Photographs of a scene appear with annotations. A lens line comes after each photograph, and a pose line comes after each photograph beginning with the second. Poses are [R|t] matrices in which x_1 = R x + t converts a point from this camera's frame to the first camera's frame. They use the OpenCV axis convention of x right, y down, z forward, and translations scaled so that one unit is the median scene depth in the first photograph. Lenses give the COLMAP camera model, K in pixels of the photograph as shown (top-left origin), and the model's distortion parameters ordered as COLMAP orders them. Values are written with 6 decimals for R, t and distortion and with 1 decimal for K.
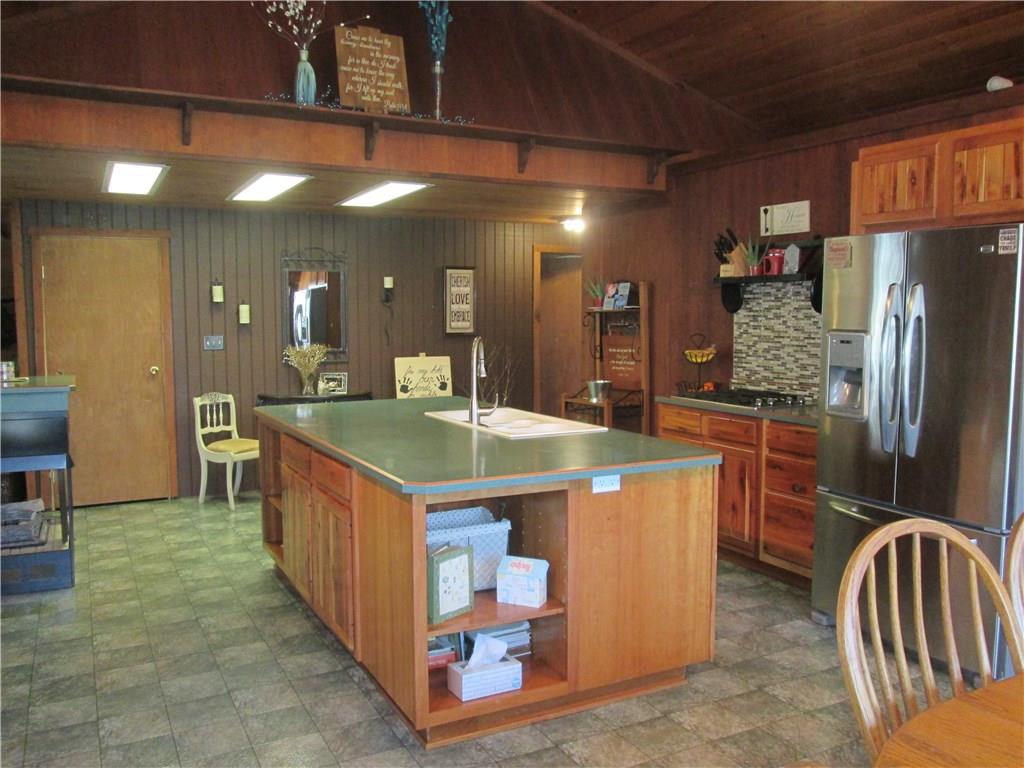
lens RADIAL K [[857.2, 0, 512.0], [0, 857.2, 384.0], [0, 0, 1]] dist [-0.058110, 0.063550]
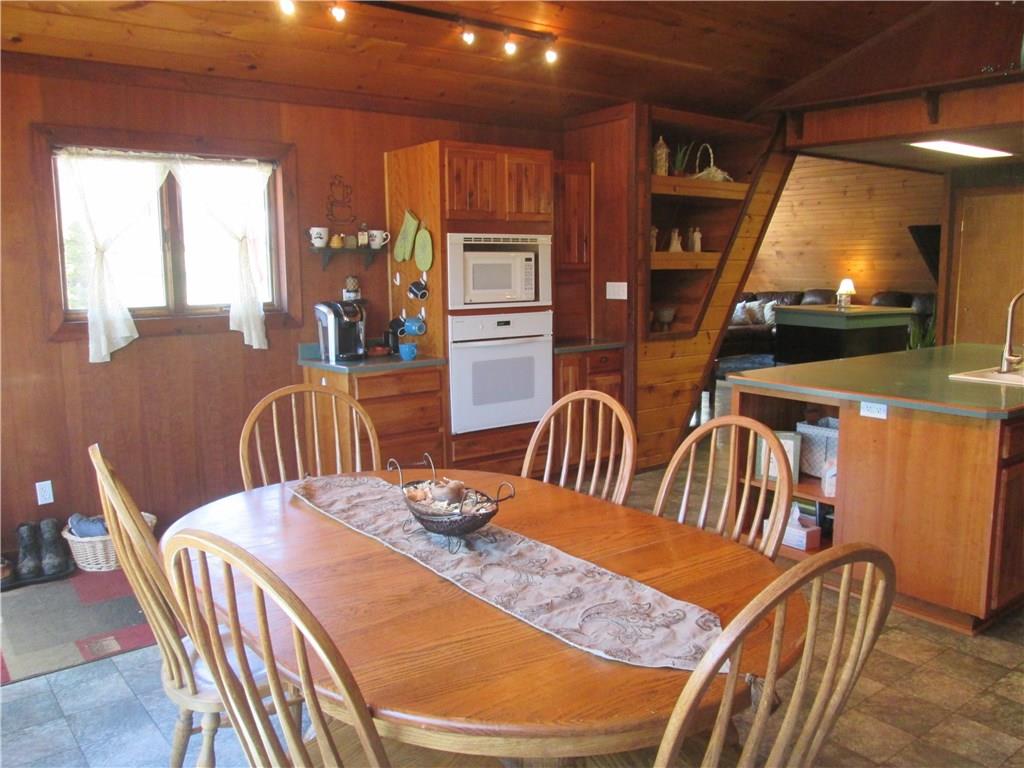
lens RADIAL K [[857.2, 0, 512.0], [0, 857.2, 384.0], [0, 0, 1]] dist [-0.058110, 0.063550]
pose [[0.168344, 0.141311, -0.975547, 0.674638], [-0.075510, 0.988612, 0.130173, -0.019541], [0.982832, 0.051749, 0.177098, 0.176975]]
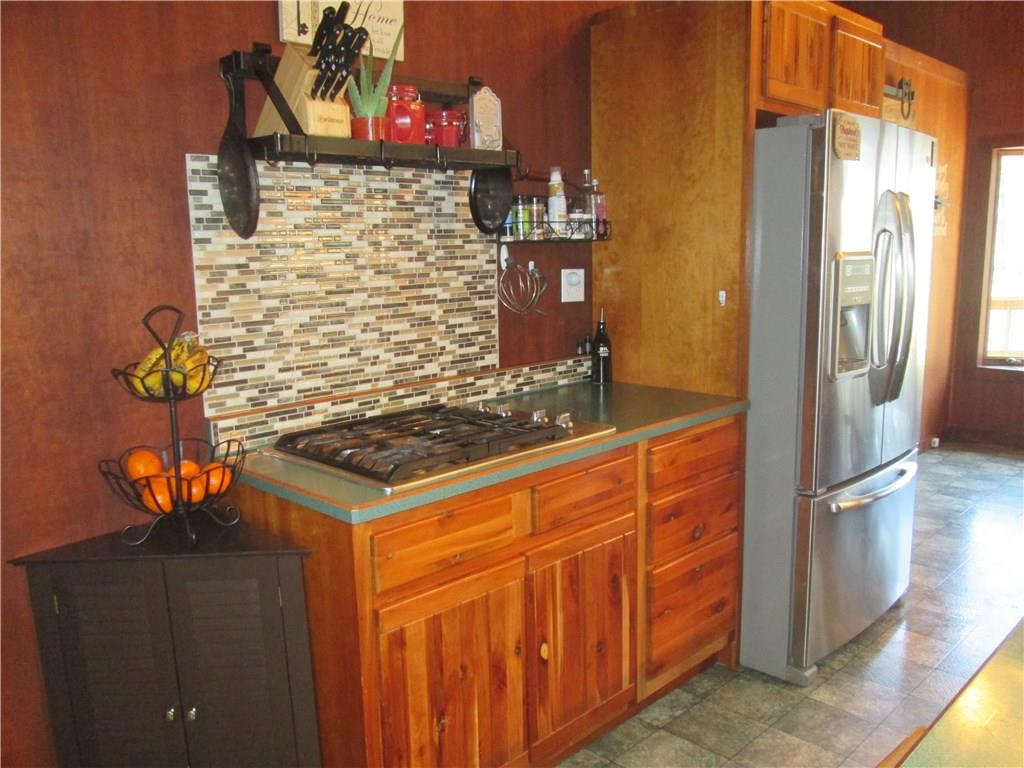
lens RADIAL K [[857.2, 0, 512.0], [0, 857.2, 384.0], [0, 0, 1]] dist [-0.058110, 0.063550]
pose [[-0.307641, -0.159469, 0.938044, -0.133060], [0.093874, 0.975959, 0.196701, -0.087381], [-0.946860, 0.148571, -0.285275, 1.052184]]
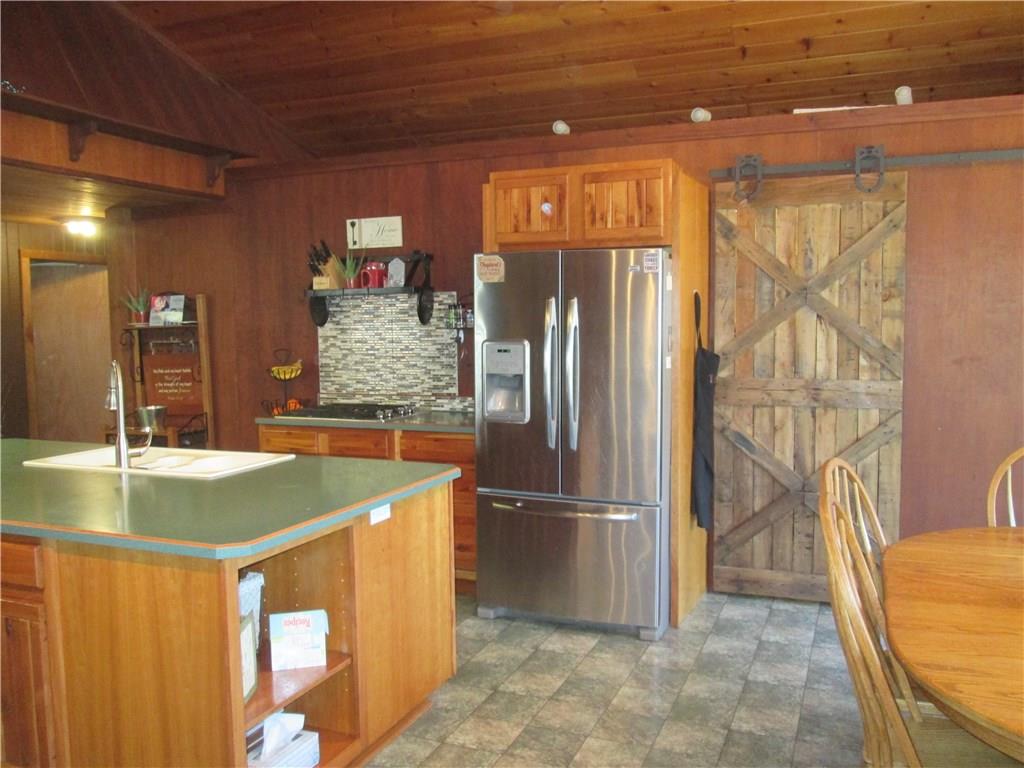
lens RADIAL K [[857.2, 0, 512.0], [0, 857.2, 384.0], [0, 0, 1]] dist [-0.058110, 0.063550]
pose [[0.770050, -0.057305, 0.635405, -0.207522], [0.067421, 0.997690, 0.008270, -0.011287], [-0.634411, 0.036472, 0.772135, 0.113450]]
